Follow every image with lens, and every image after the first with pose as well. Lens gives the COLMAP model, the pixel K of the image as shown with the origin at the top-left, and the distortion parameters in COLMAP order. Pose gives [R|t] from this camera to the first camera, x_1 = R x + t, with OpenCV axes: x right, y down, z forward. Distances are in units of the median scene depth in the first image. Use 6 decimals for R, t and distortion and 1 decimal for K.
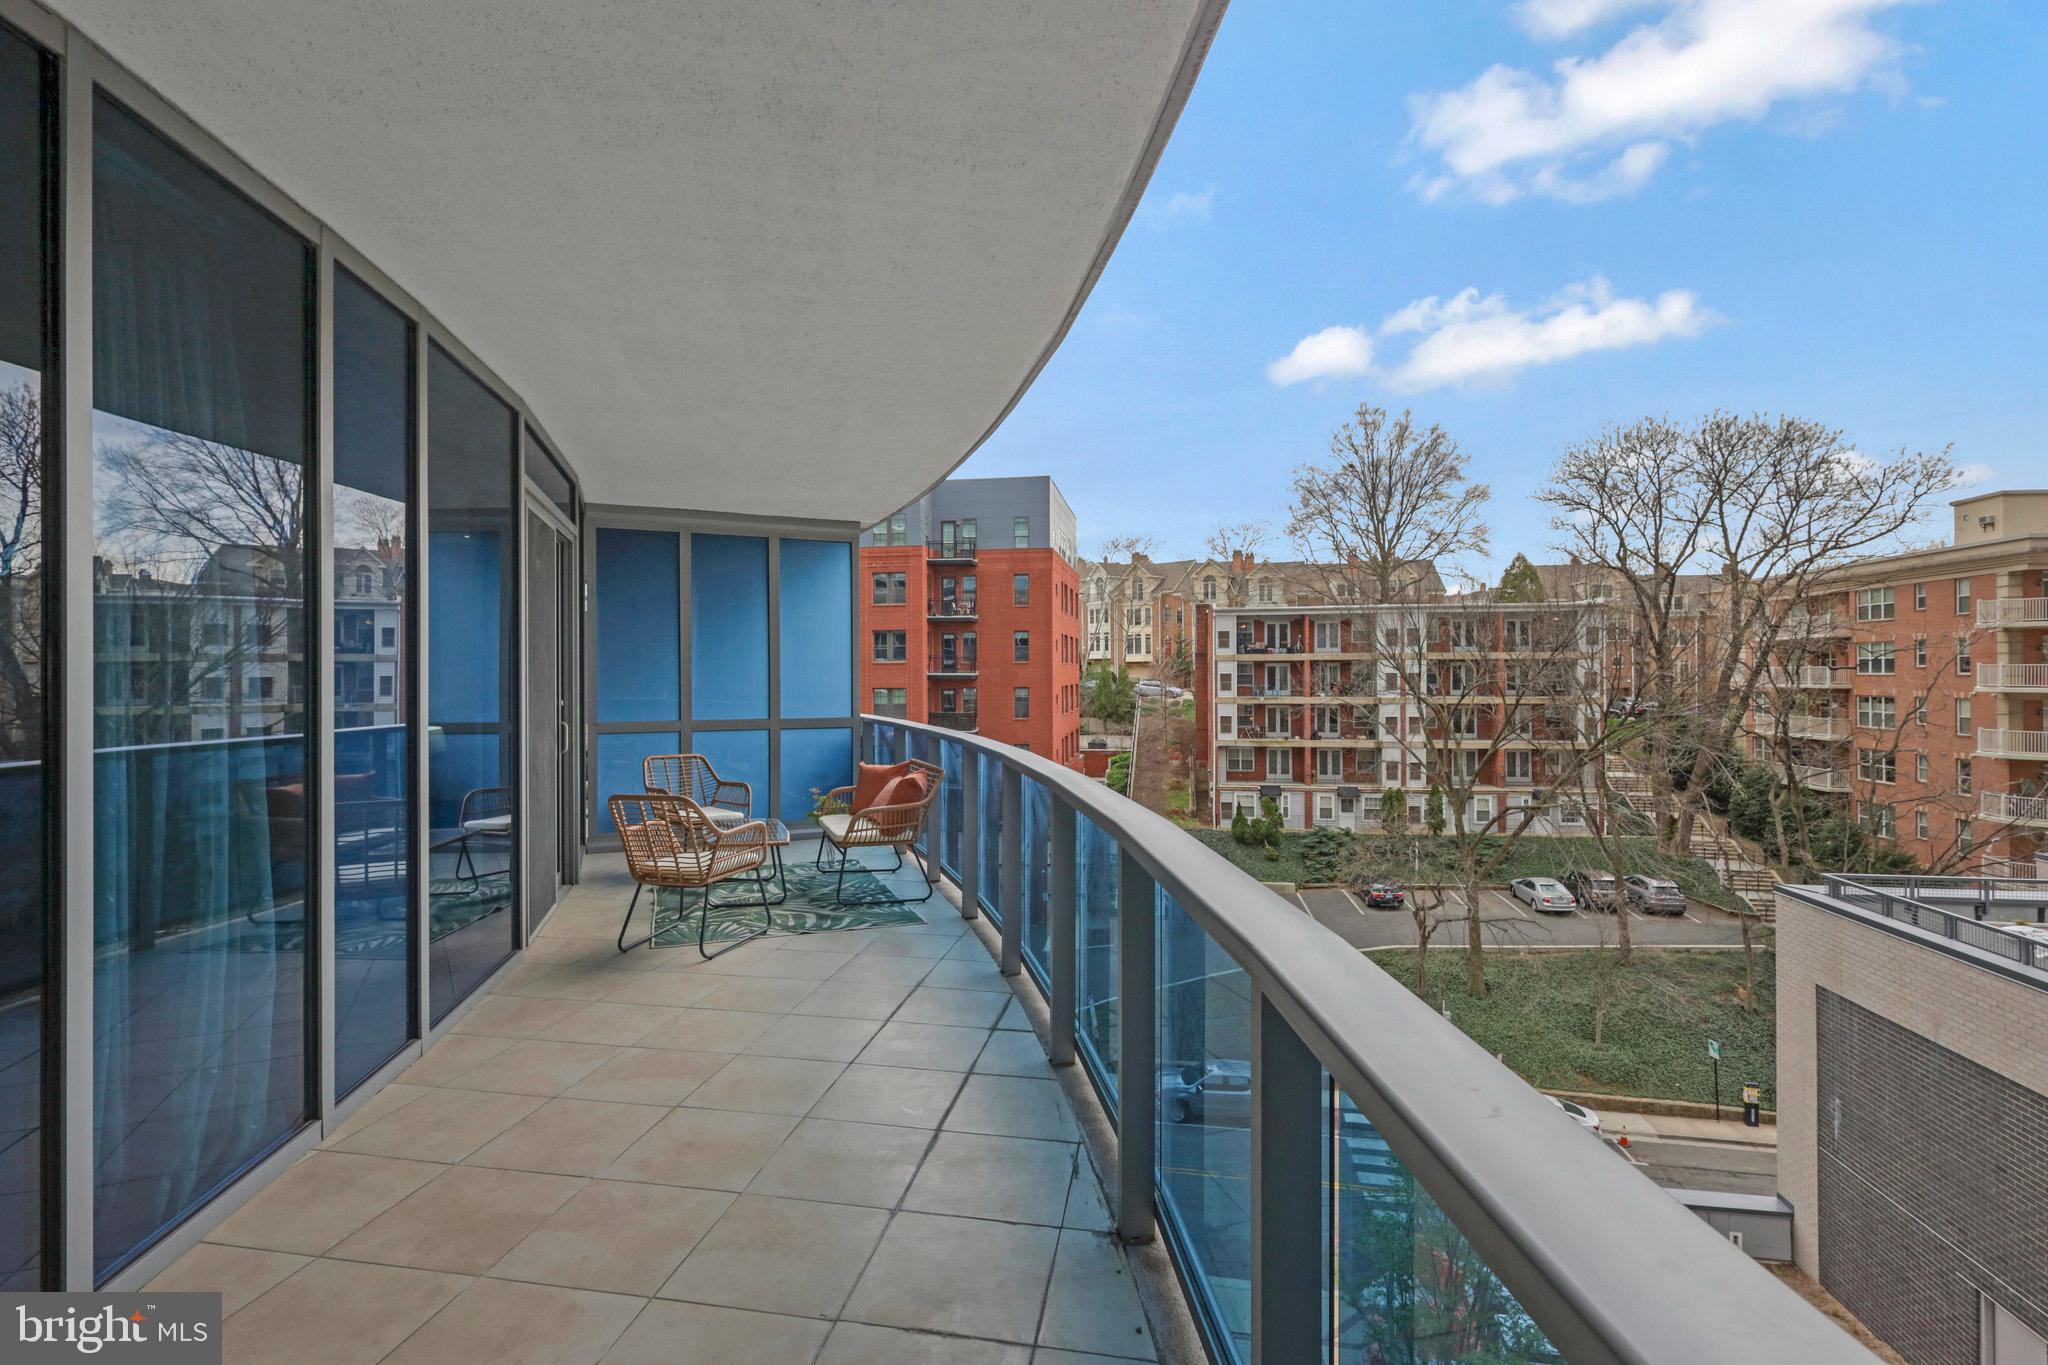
lens RADIAL K [[955.7, 0, 1019.5], [0, 955.7, 664.8], [0, 0, 1]] dist [0.000779, 0.000692]
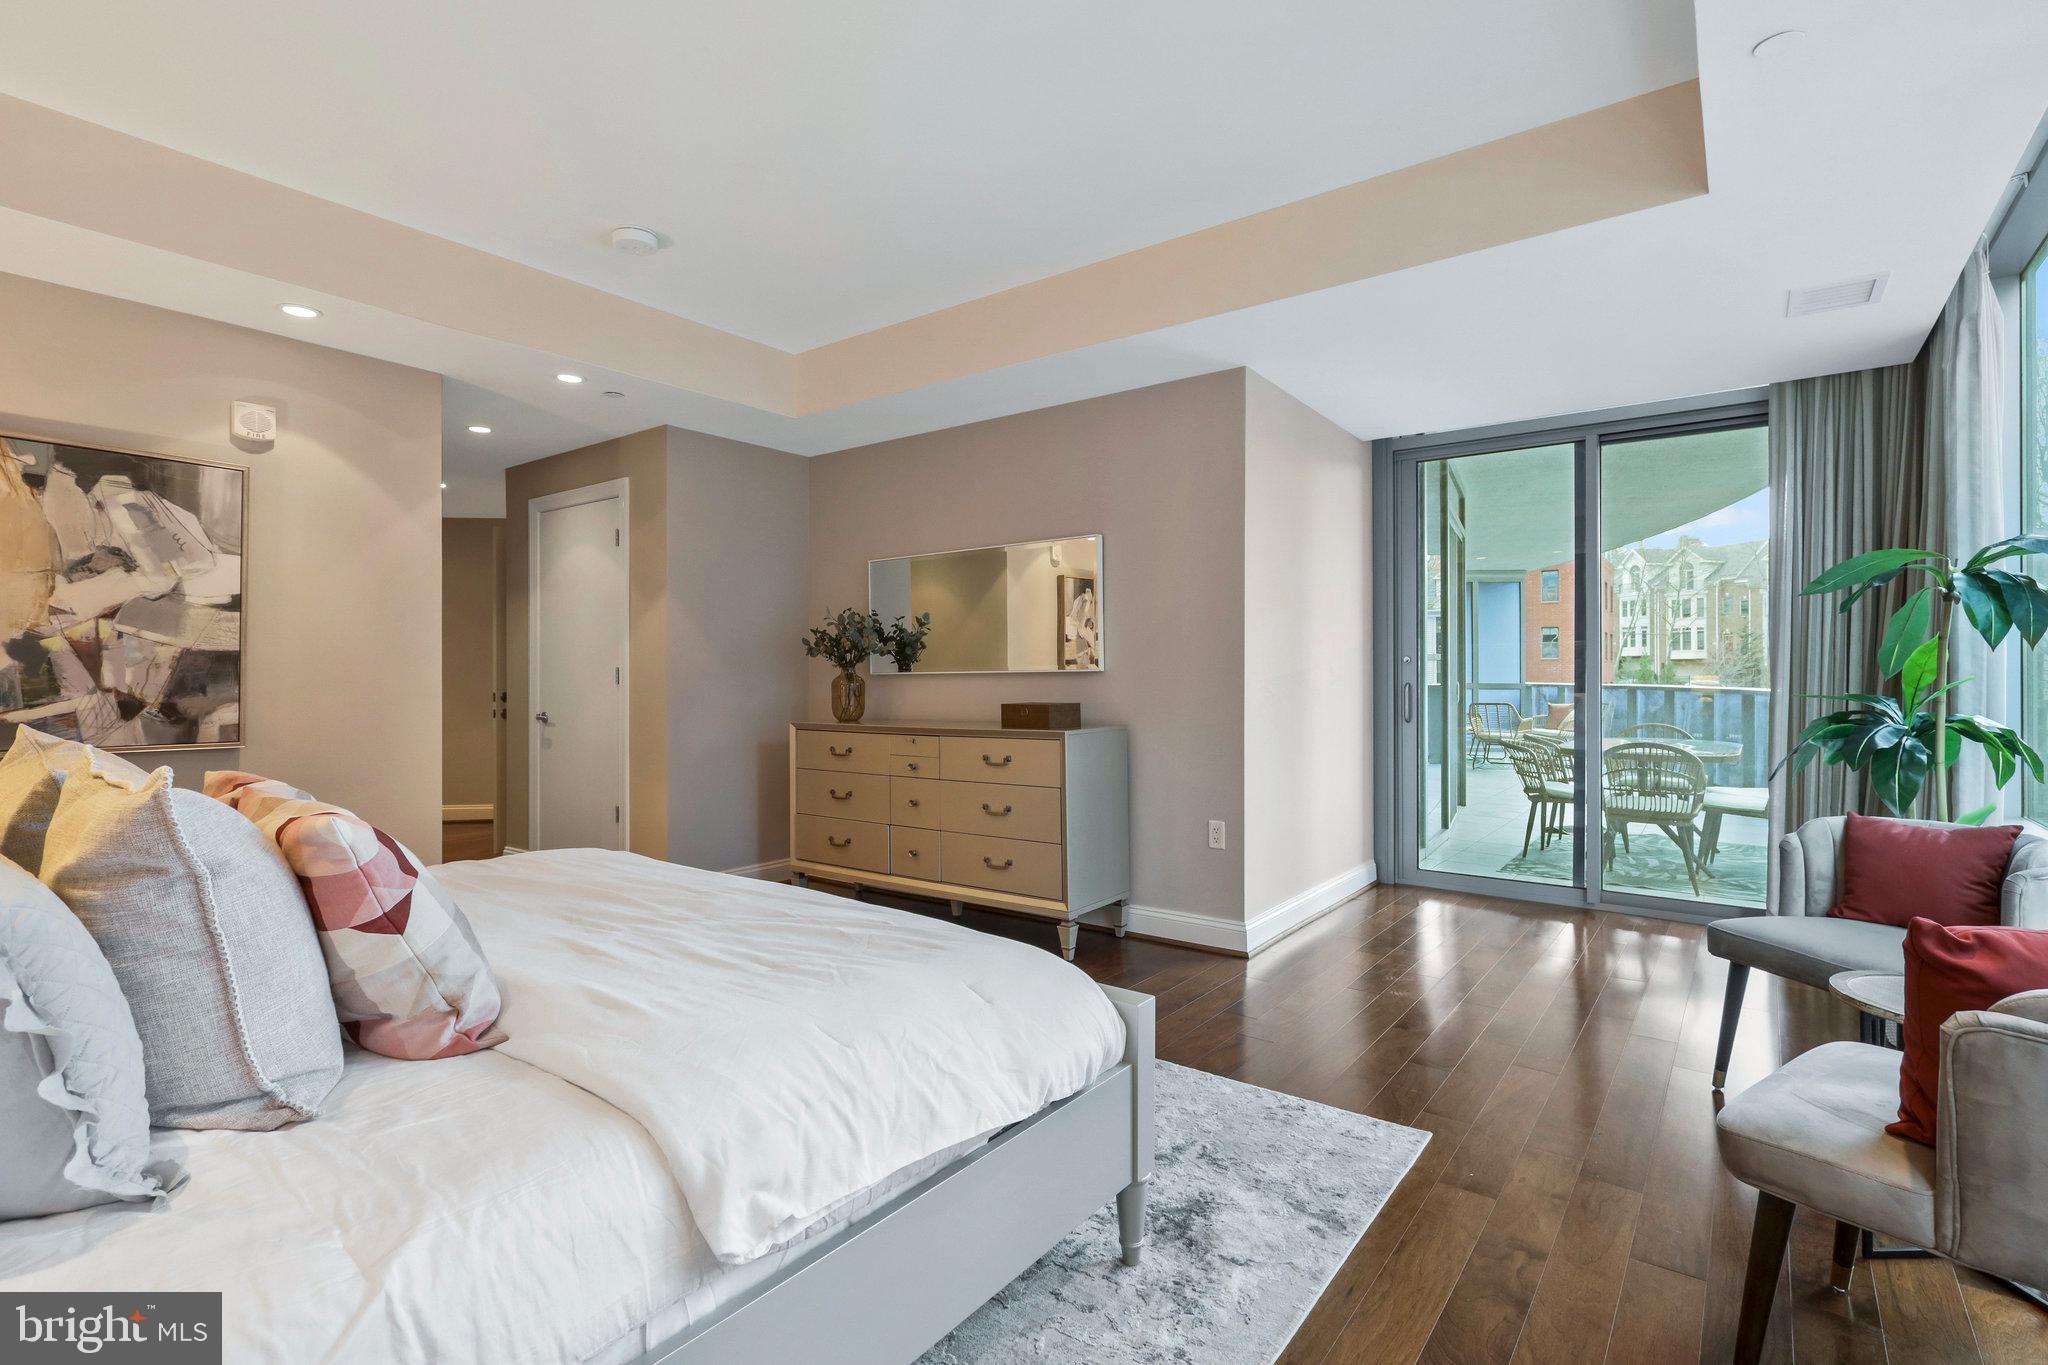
lens RADIAL K [[960.1, 0, 1019.1], [0, 960.1, 671.4], [0, 0, 1]] dist [0.000106, 0.000994]
pose [[0.887160, 0.002482, -0.461456, -0.024194], [0.000862, 0.999975, 0.007037, 0.002777], [0.461462, -0.006641, 0.887135, -0.127404]]
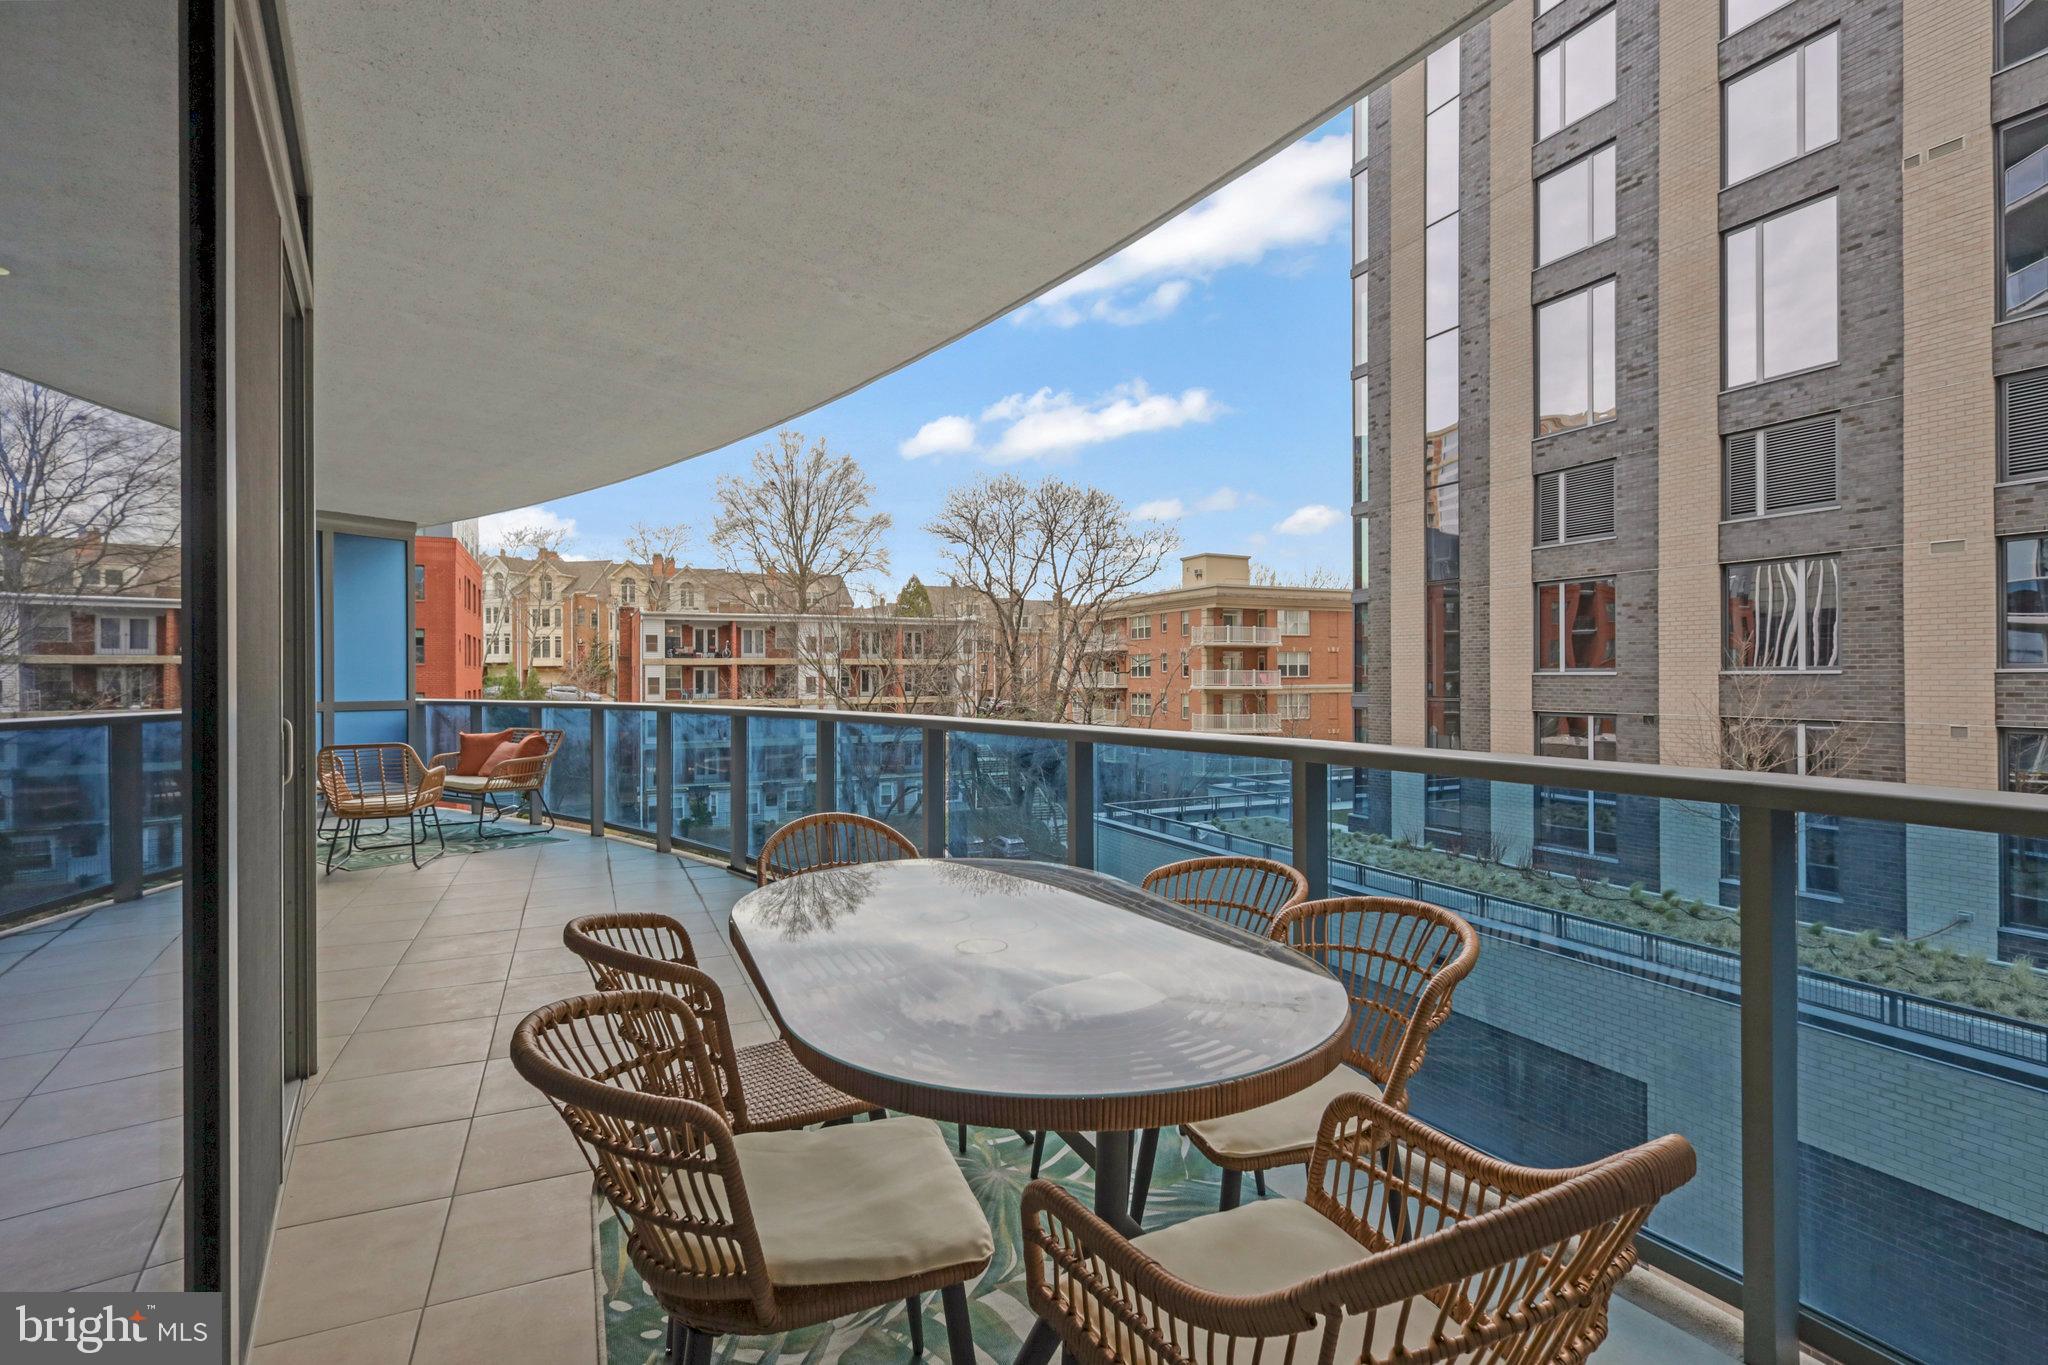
lens RADIAL K [[947.9, 0, 1024.0], [0, 947.9, 682.5], [0, 0, 1]] dist [0.000217, 0.000188]
pose [[0.823764, -0.003122, 0.566925, -0.028183], [-0.003439, 0.999939, 0.010503, 0.002763], [-0.566923, -0.010601, 0.823703, -0.039843]]
